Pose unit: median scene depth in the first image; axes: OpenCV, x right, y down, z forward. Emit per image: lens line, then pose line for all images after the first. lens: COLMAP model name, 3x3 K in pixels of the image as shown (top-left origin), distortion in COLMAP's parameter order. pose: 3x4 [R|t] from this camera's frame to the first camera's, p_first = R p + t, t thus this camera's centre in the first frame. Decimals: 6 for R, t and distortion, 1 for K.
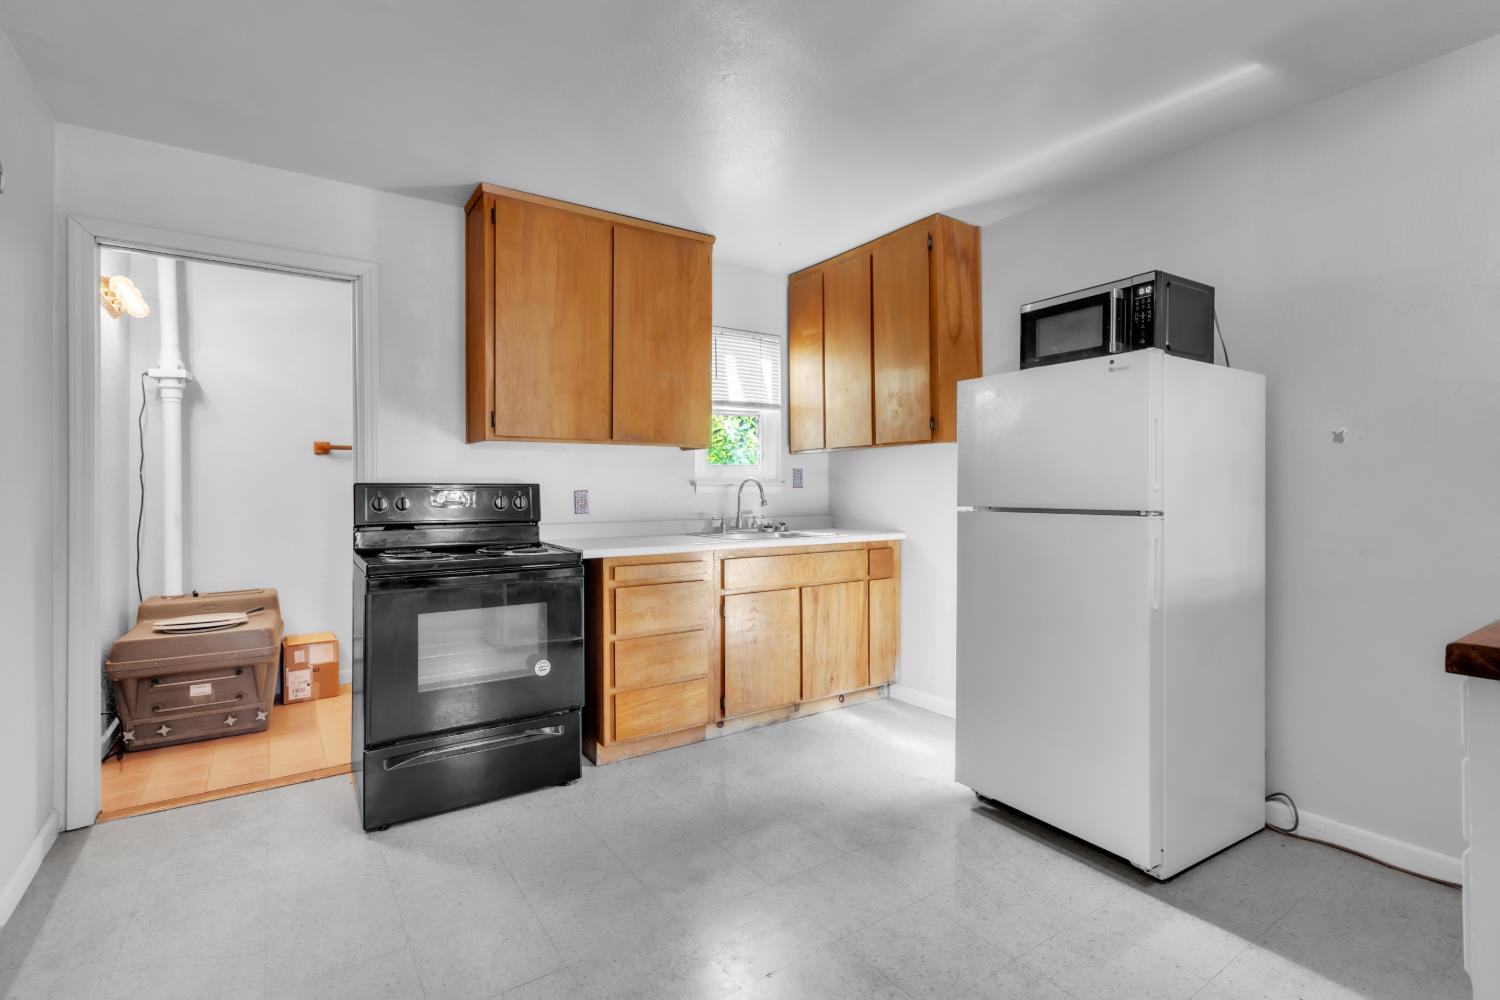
lens RADIAL K [[690.1, 0, 750.0], [0, 690.1, 500.0], [0, 0, 1]] dist [0.002361, 0.000209]
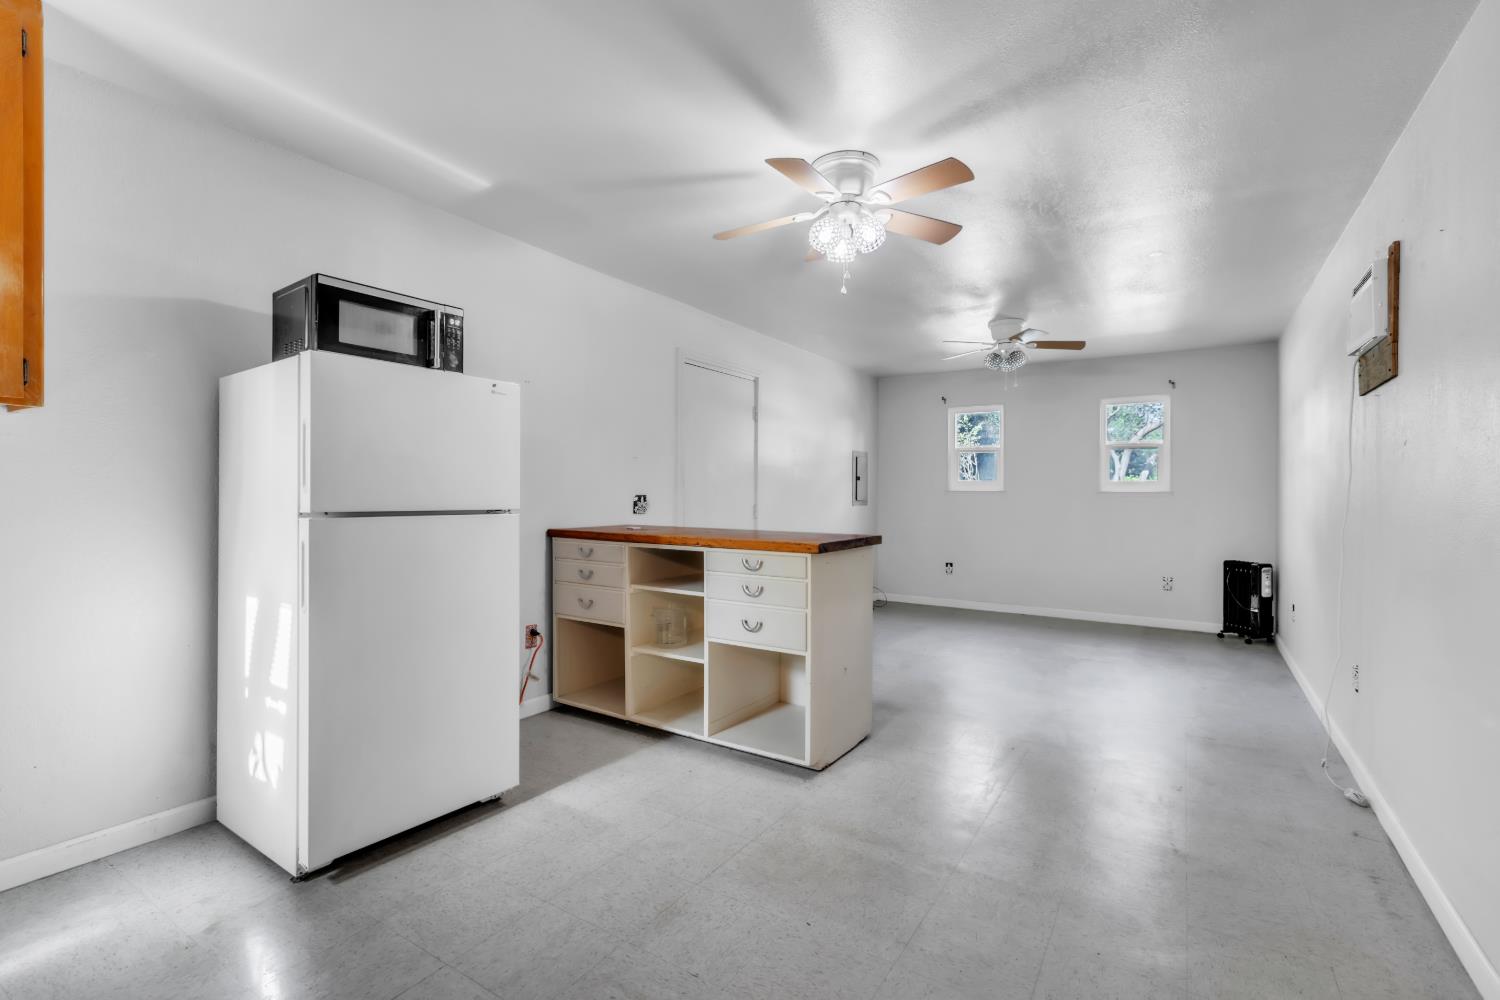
lens RADIAL K [[670.3, 0, 750.0], [0, 670.3, 500.0], [0, 0, 1]] dist [-0.000244, 0.000054]
pose [[-0.383334, -0.014120, 0.923502, -0.678732], [-0.002389, 0.999895, 0.014296, -0.019043], [-0.923607, 0.003274, -0.383327, 0.980158]]
